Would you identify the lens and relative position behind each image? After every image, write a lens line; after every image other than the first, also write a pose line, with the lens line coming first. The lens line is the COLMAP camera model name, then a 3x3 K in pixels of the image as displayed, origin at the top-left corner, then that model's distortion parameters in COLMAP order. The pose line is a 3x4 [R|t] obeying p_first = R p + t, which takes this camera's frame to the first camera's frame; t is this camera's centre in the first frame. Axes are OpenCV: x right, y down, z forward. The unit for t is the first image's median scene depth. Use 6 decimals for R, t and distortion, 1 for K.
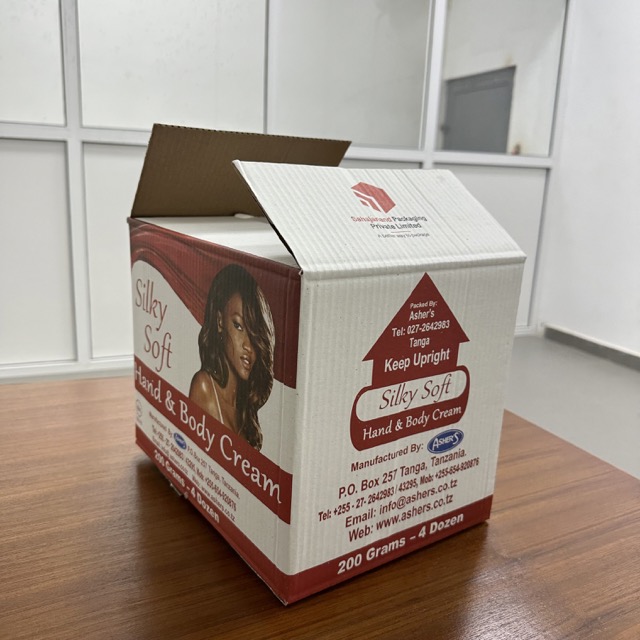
lens RADIAL K [[629.3, 0, 320.0], [0, 629.3, 320.0], [0, 0, 1]] dist [0.137719, -0.473751]
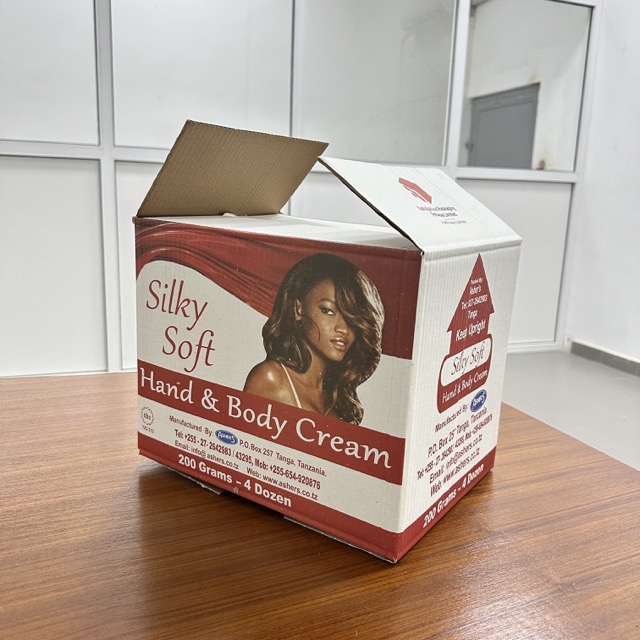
lens RADIAL K [[629.3, 0, 320.0], [0, 629.3, 320.0], [0, 0, 1]] dist [0.137719, -0.473751]
pose [[0.937974, -0.076172, 0.338236, -0.473524], [0.082144, 0.996615, -0.003354, 0.025353], [-0.336835, 0.030930, 0.941055, 0.002754]]
